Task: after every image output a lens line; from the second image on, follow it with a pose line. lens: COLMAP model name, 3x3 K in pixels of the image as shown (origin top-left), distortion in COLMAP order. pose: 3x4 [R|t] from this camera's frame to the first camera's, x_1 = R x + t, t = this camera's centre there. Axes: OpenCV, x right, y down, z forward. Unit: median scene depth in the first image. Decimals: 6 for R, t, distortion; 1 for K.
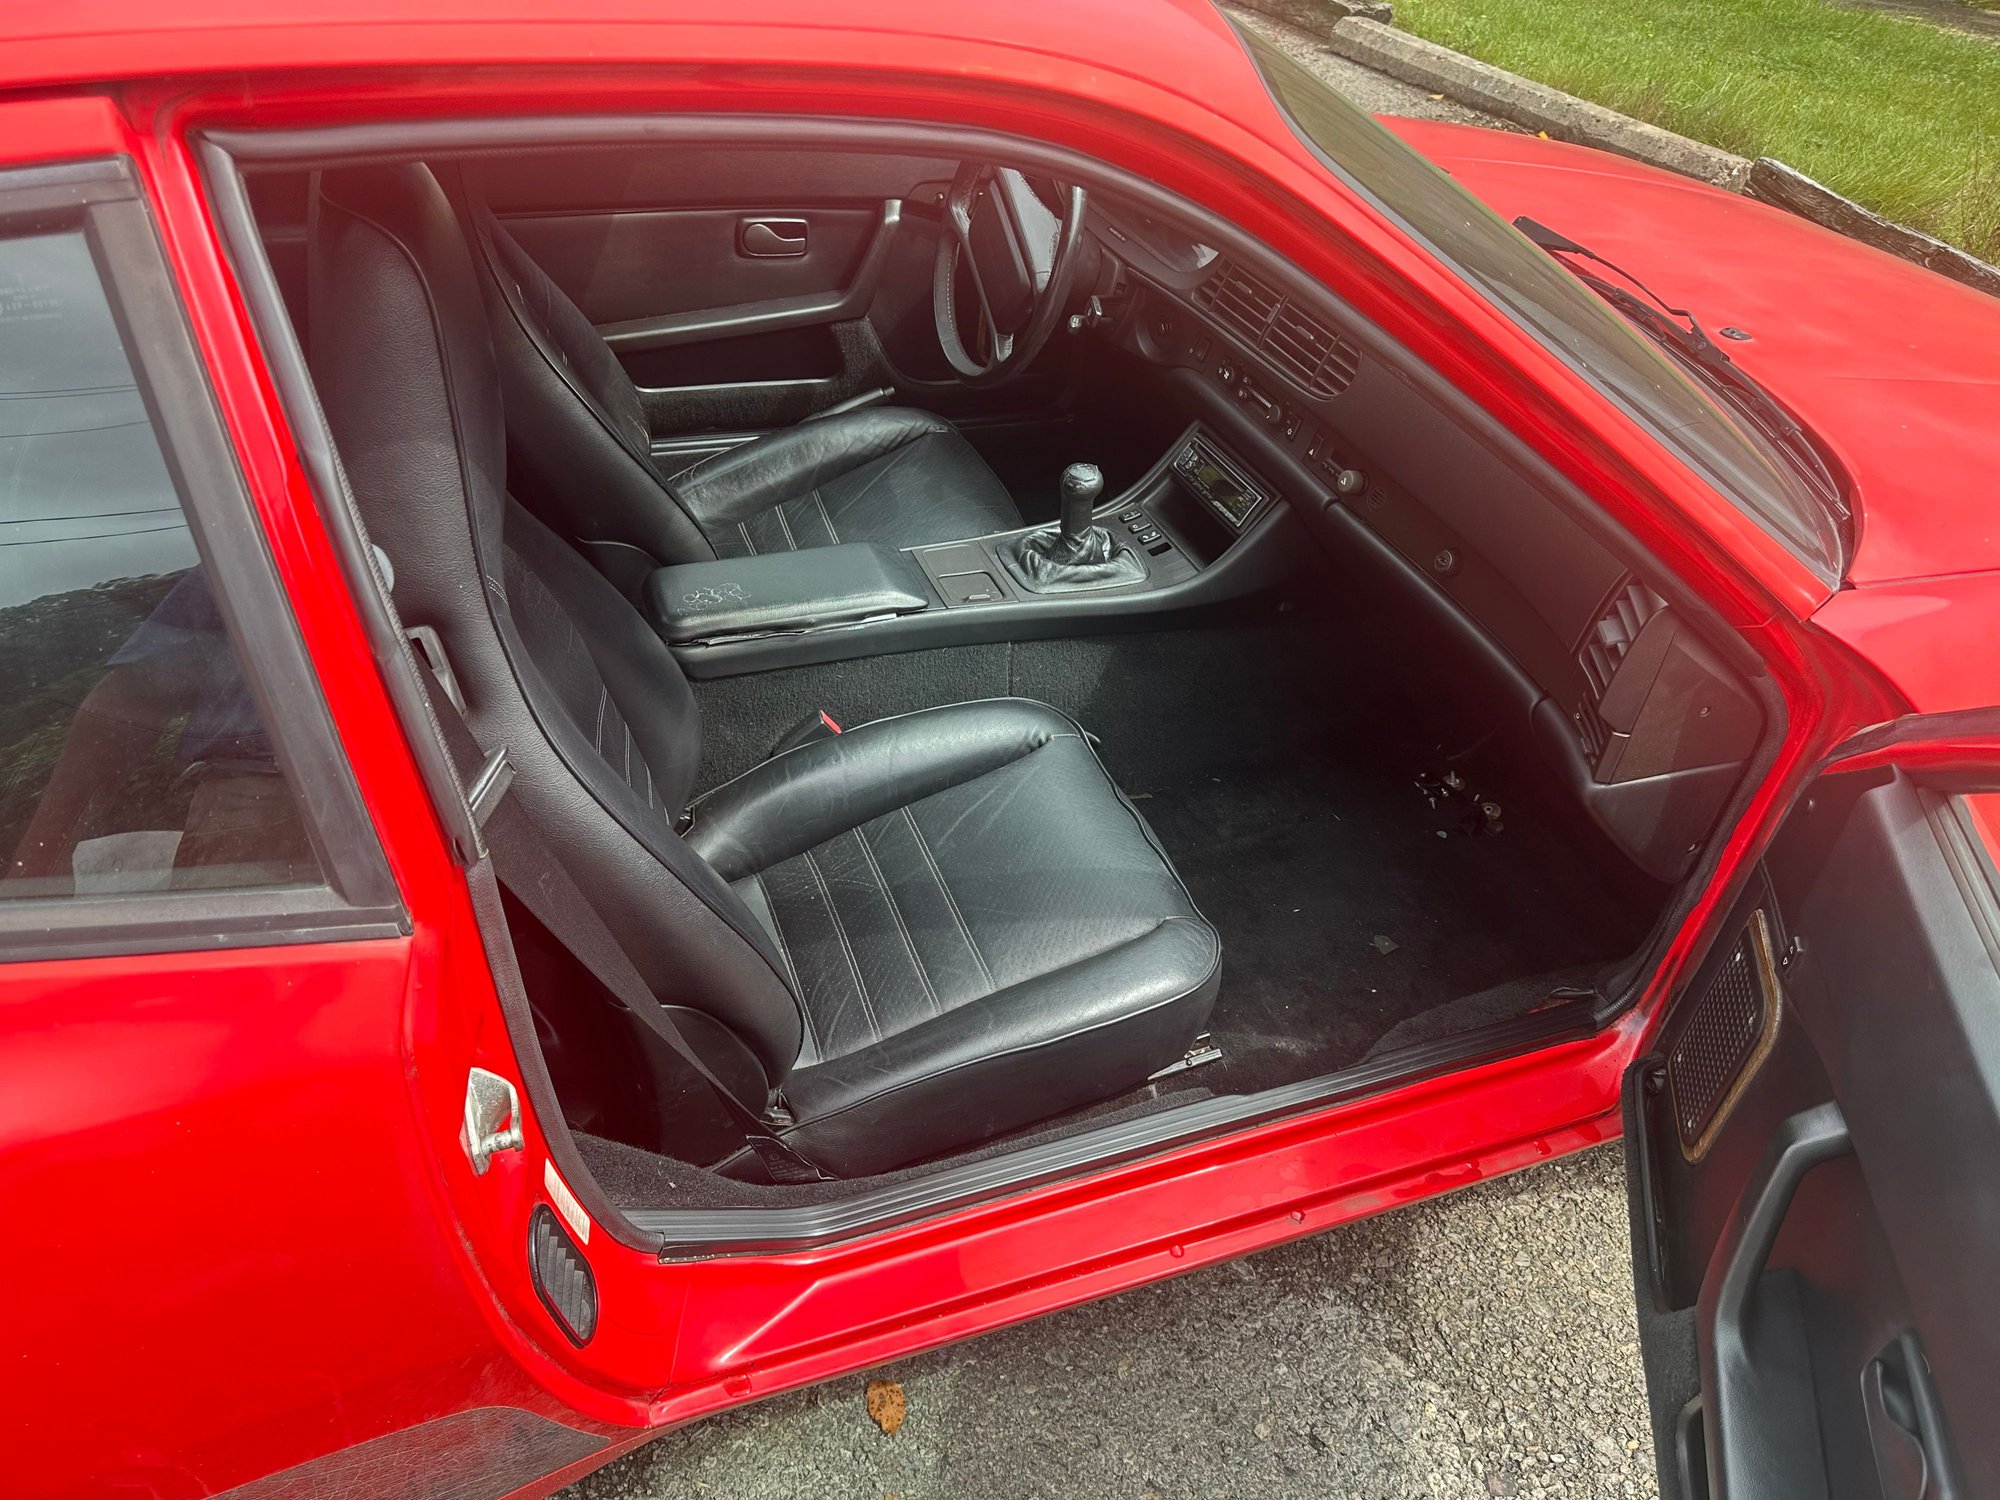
lens RADIAL K [[1406.0, 0, 990.2], [0, 1406.0, 767.5], [0, 0, 1]] dist [0.029203, -0.034851]
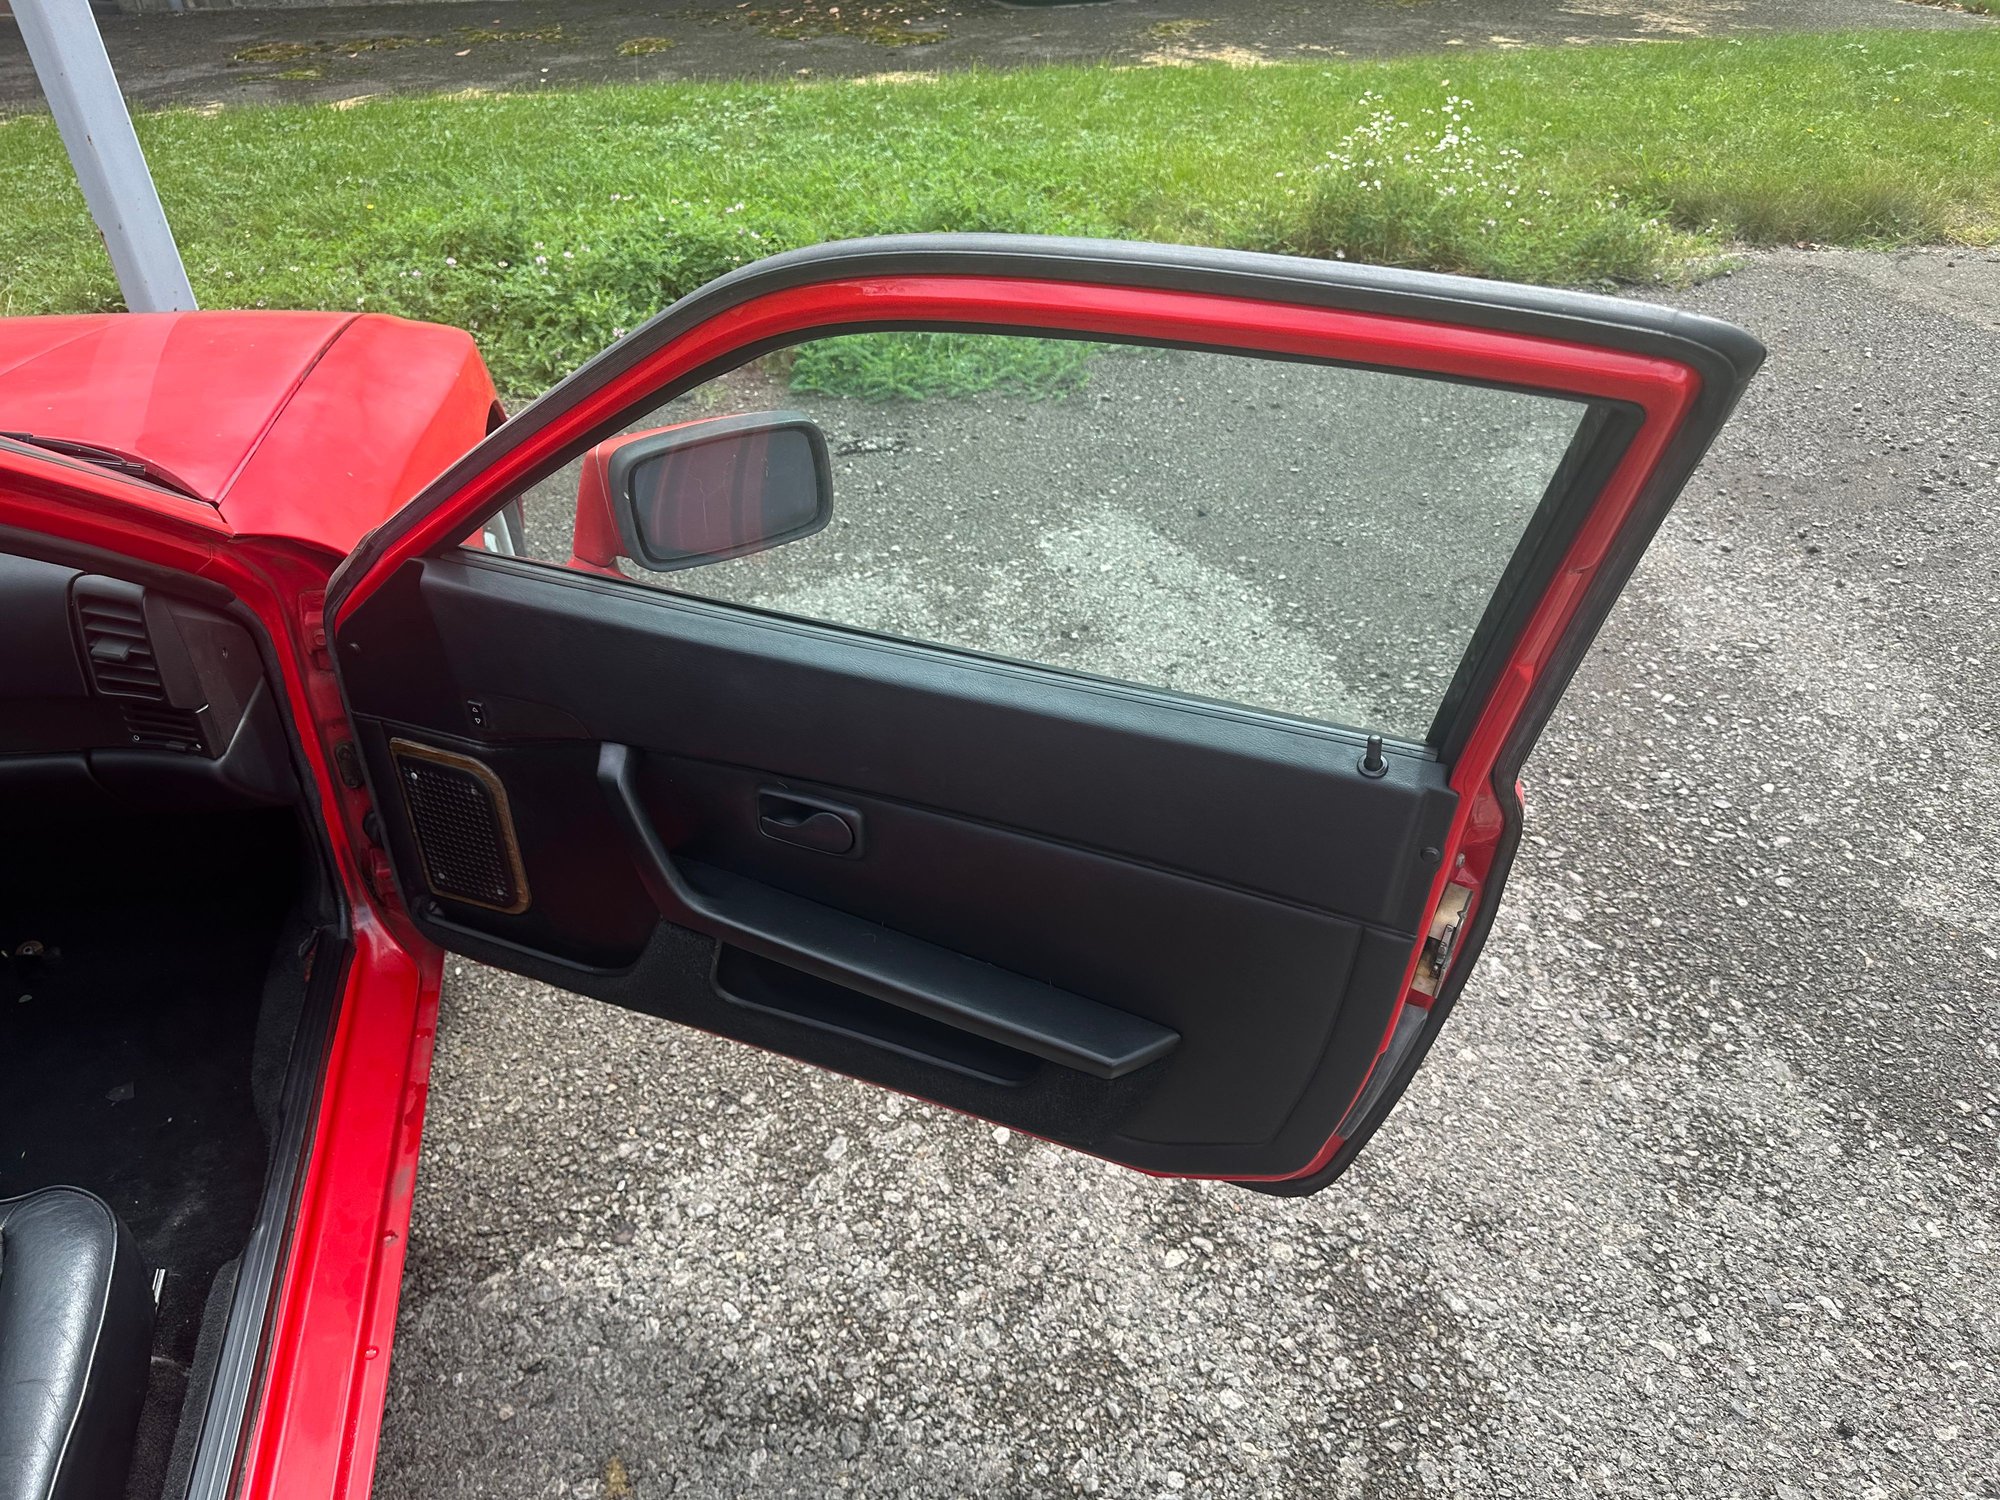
lens RADIAL K [[1406.0, 0, 1010.8], [0, 1406.0, 739.7], [0, 0, 1]] dist [0.029203, -0.034851]
pose [[0.131715, -0.612507, 0.779414, -0.259514], [0.624461, 0.661910, 0.414636, -0.055048], [-0.769870, 0.432101, 0.469670, 0.014073]]
